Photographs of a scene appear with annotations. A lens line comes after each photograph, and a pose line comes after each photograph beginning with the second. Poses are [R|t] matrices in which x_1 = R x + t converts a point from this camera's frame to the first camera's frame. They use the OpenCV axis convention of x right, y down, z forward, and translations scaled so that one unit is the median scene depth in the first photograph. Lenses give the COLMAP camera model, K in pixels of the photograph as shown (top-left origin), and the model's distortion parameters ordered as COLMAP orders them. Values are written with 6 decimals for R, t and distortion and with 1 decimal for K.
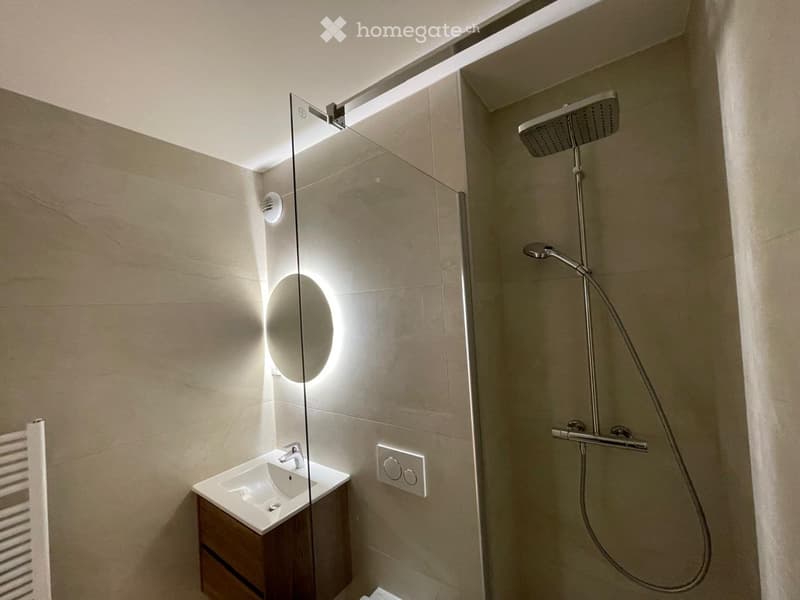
lens RADIAL K [[325.5, 0, 400.0], [0, 325.5, 300.0], [0, 0, 1]] dist [0.012028, -0.000020]
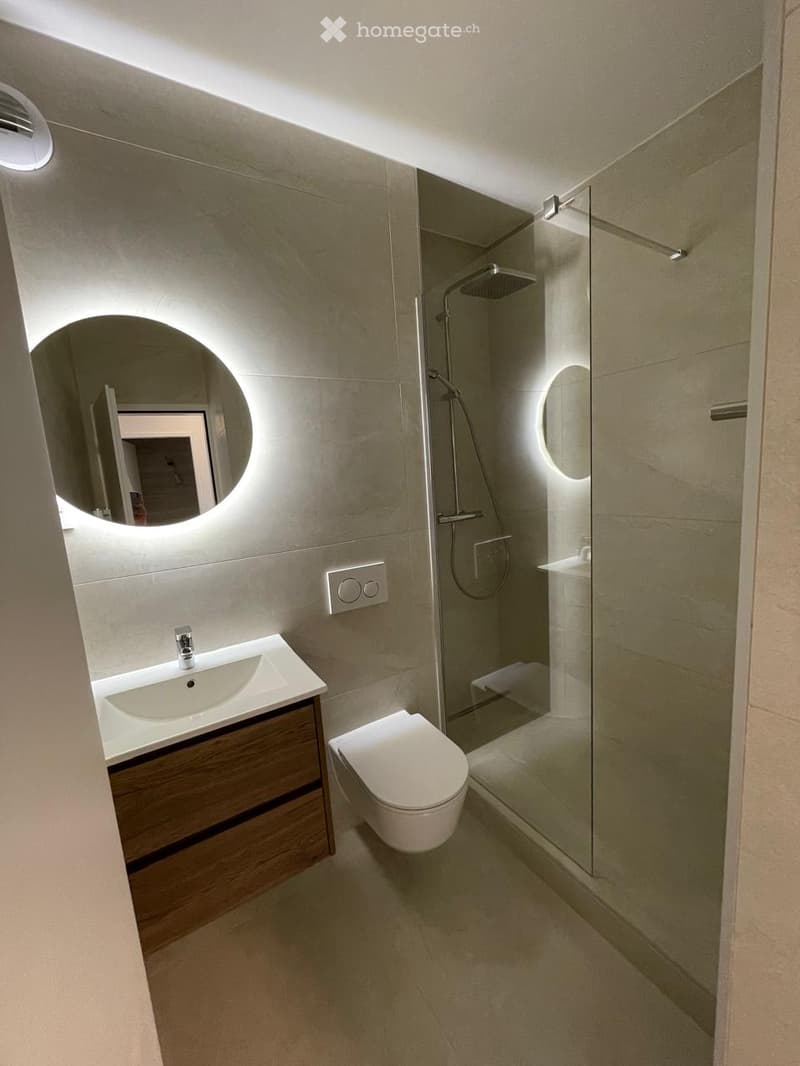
lens RADIAL K [[433.7, 0, 400.0], [0, 433.7, 533.0], [0, 0, 1]] dist [0.012028, -0.000020]
pose [[0.379959, -0.108262, 0.918646, -0.998754], [0.028234, 0.994022, 0.105467, 0.234658], [-0.924572, -0.014136, 0.380744, 0.417170]]
